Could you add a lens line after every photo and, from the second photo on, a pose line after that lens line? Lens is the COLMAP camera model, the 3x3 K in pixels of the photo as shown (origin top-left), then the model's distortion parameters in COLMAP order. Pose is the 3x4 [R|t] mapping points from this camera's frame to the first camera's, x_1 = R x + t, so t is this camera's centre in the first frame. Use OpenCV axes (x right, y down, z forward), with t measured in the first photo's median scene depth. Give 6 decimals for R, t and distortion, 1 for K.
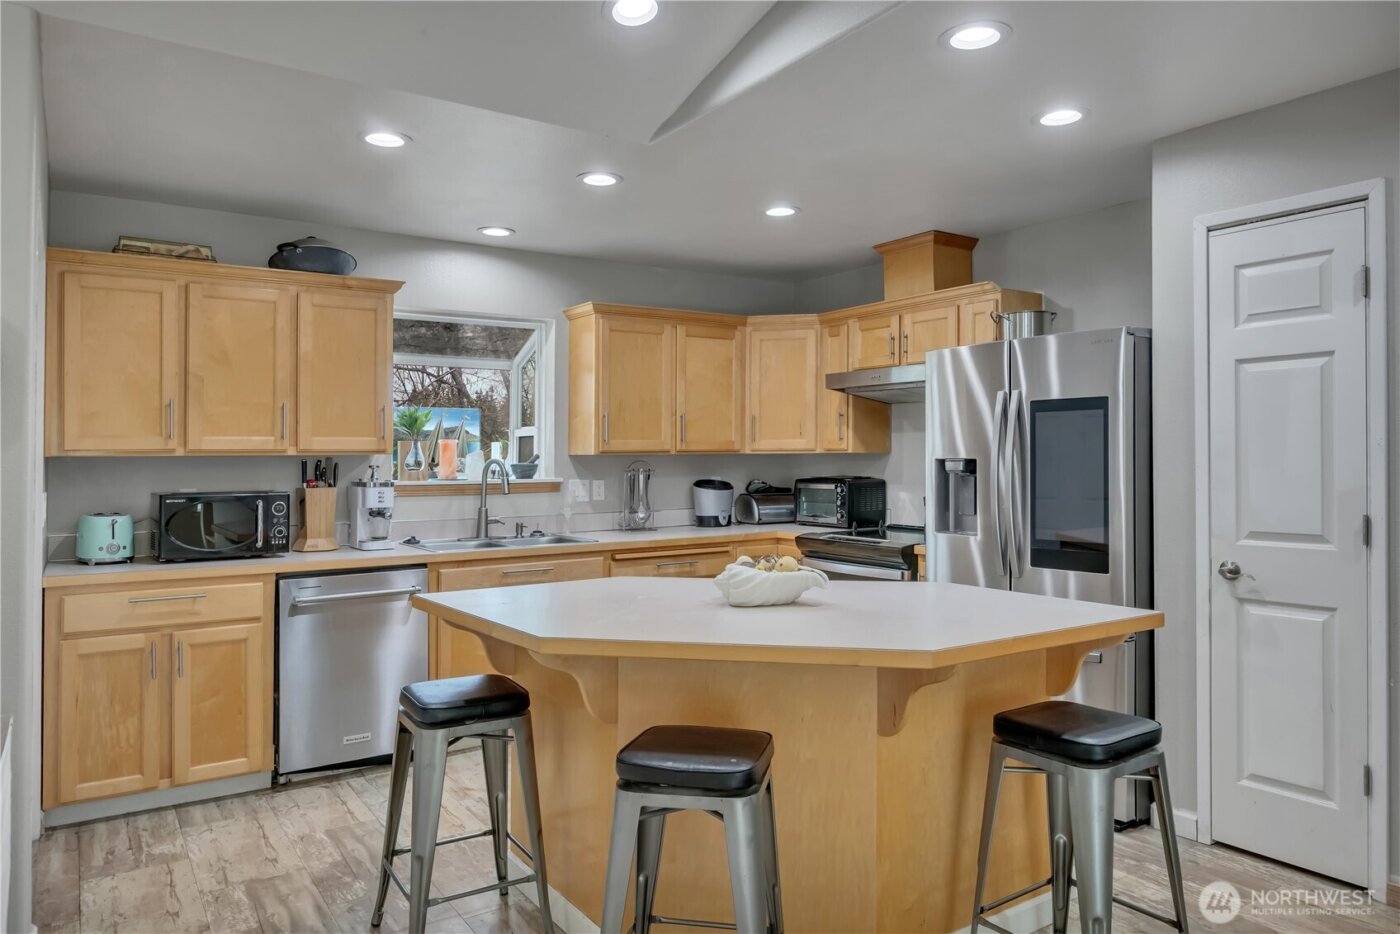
lens RADIAL K [[949.0, 0, 700.8], [0, 949.0, 438.6], [0, 0, 1]] dist [0.016457, -0.000515]
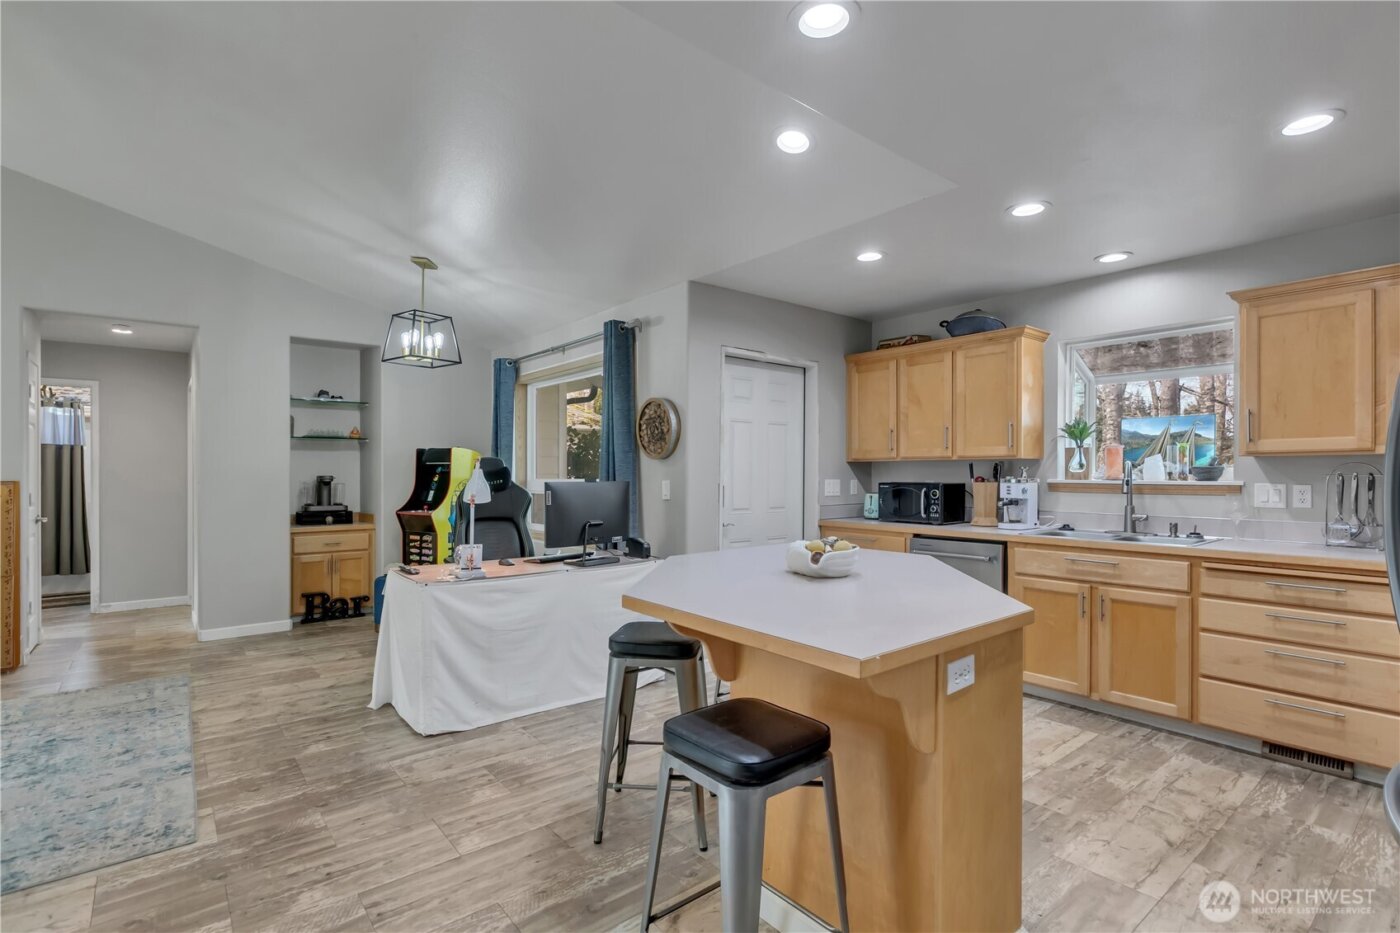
lens RADIAL K [[671.8, 0, 702.1], [0, 671.8, 470.1], [0, 0, 1]] dist [0.006874, -0.001098]
pose [[0.089973, 0.006407, -0.995924, 0.594445], [0.023186, 0.999695, 0.008526, 0.015421], [0.995674, -0.023859, 0.089797, 0.503807]]
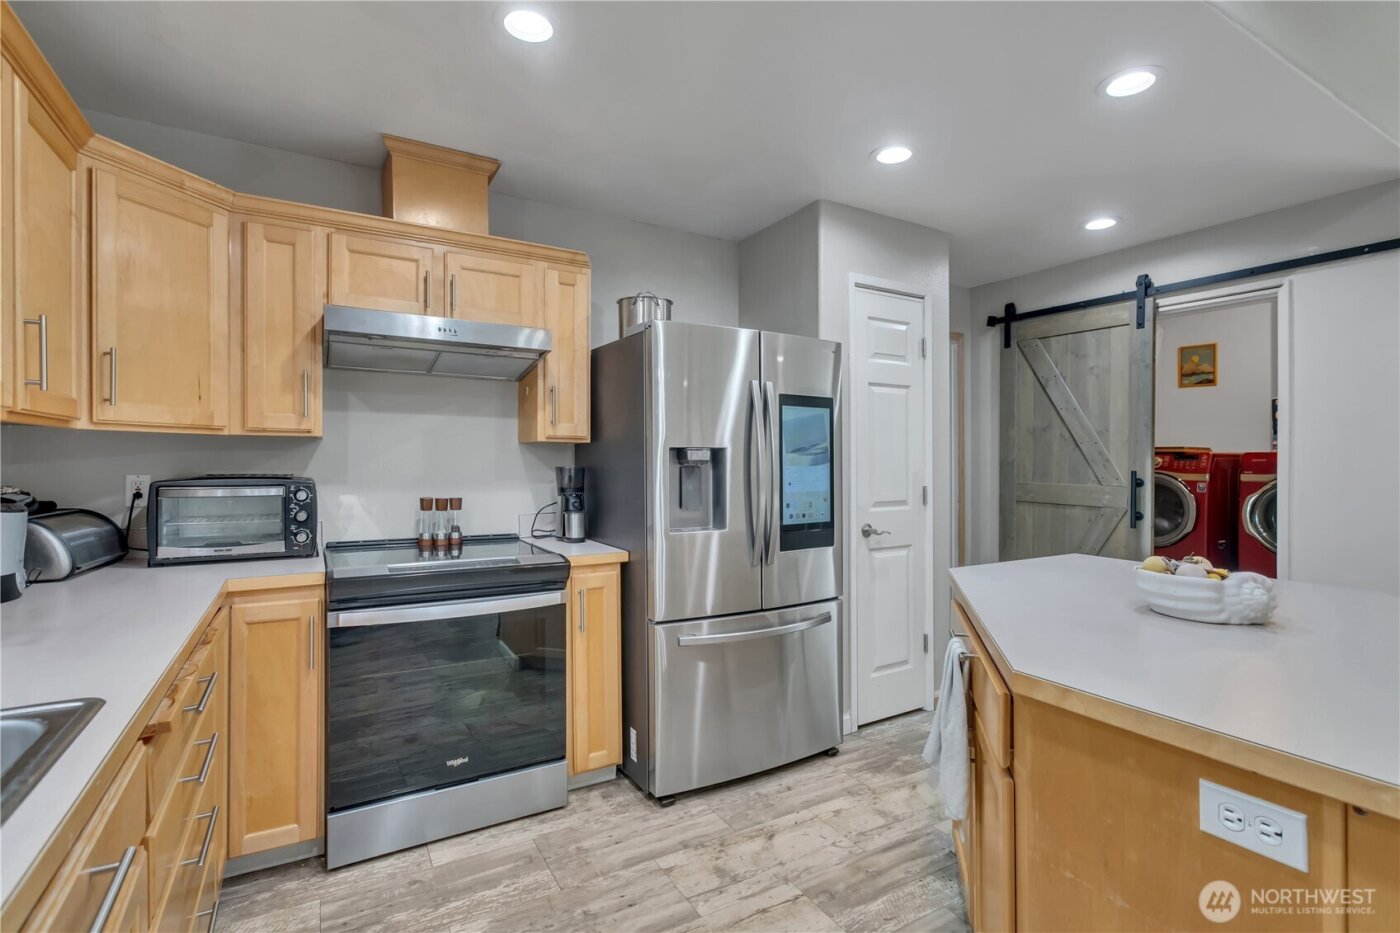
lens RADIAL K [[671.8, 0, 708.3], [0, 671.8, 462.9], [0, 0, 1]] dist [0.006874, -0.001098]
pose [[0.053239, 0.001435, 0.998581, -0.341177], [-0.024772, 0.999693, -0.000116, 0.032573], [-0.998274, -0.024731, 0.053259, 0.885675]]
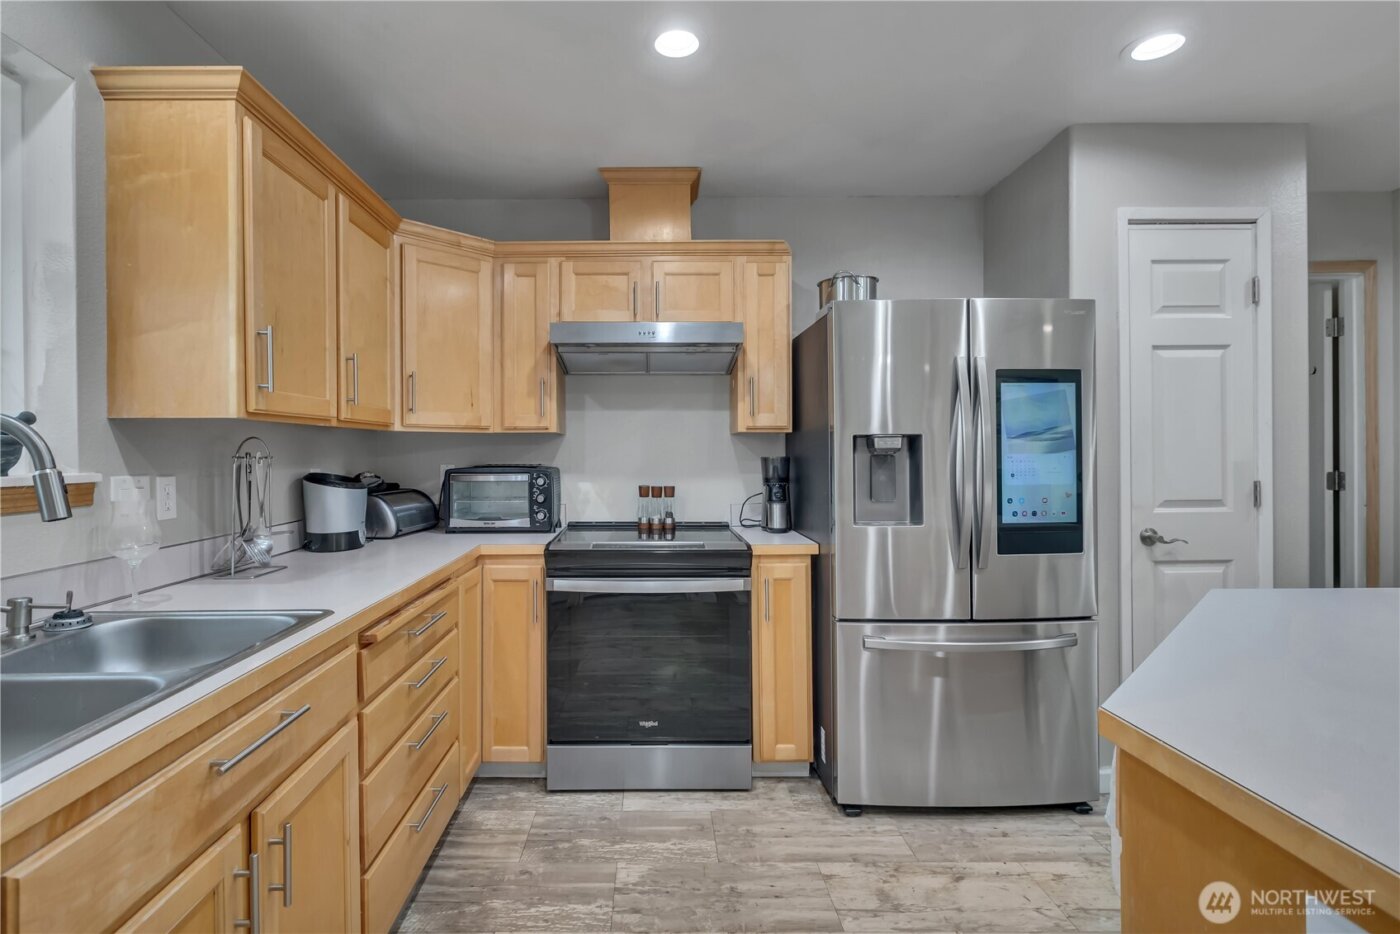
lens RADIAL K [[700.1, 0, 653.4], [0, 700.1, 458.9], [0, 0, 1]] dist [0.003828, 0.001621]
pose [[0.558289, -0.003110, 0.829641, -0.324487], [-0.014397, 0.999806, 0.013436, 0.034021], [-0.829522, -0.019445, 0.558136, 0.765693]]
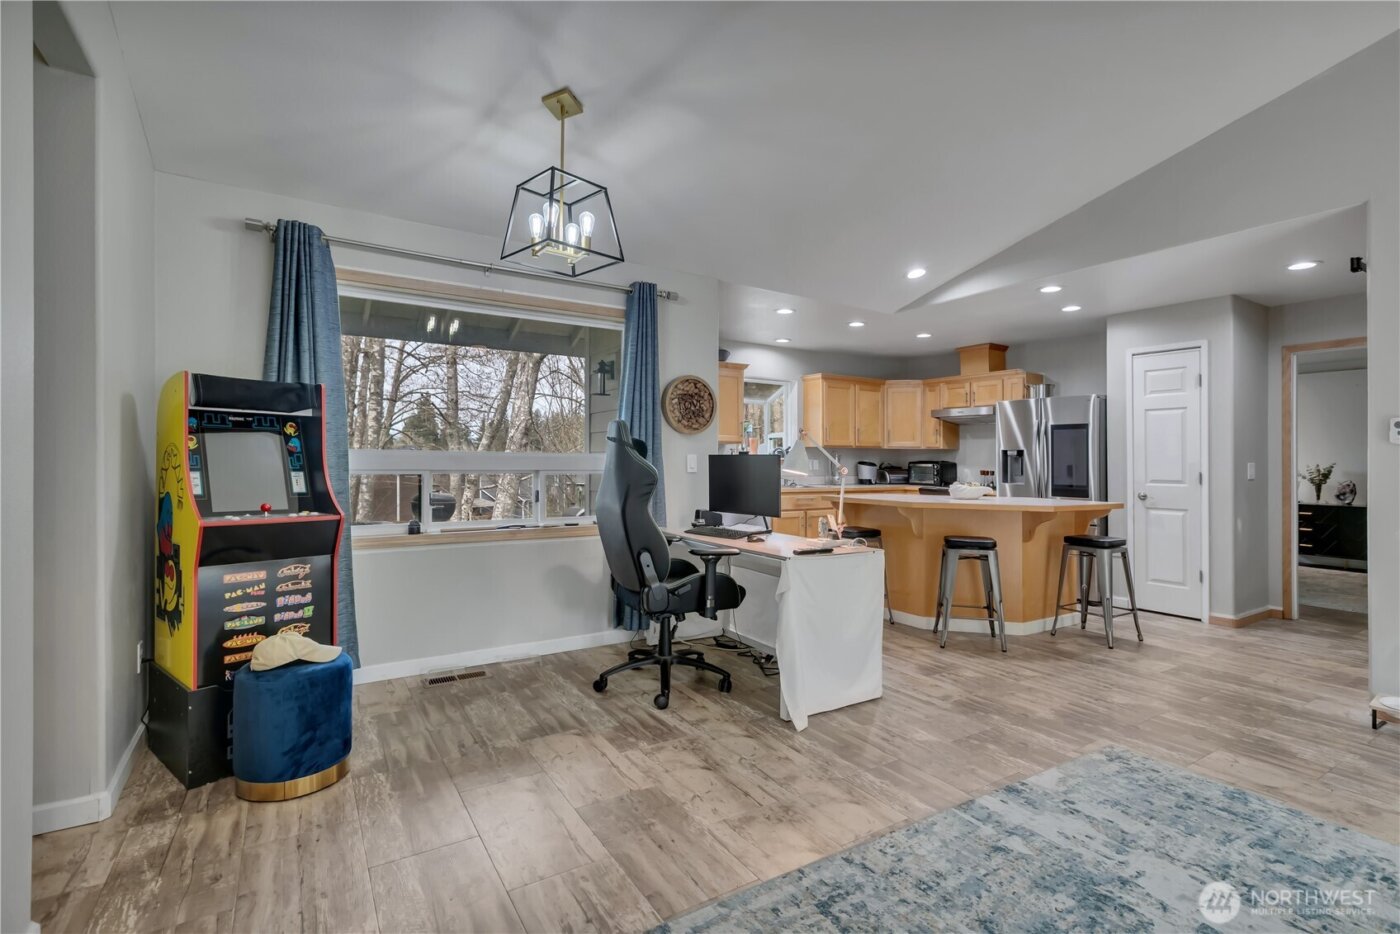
lens RADIAL K [[657.6, 0, 710.3], [0, 657.6, 452.4], [0, 0, 1]] dist [0.004966, 0.001007]
pose [[0.999649, 0.019306, -0.018144, -0.388402], [-0.019174, 0.999789, 0.007438, 0.026815], [0.018284, -0.007087, 0.999808, -0.530697]]
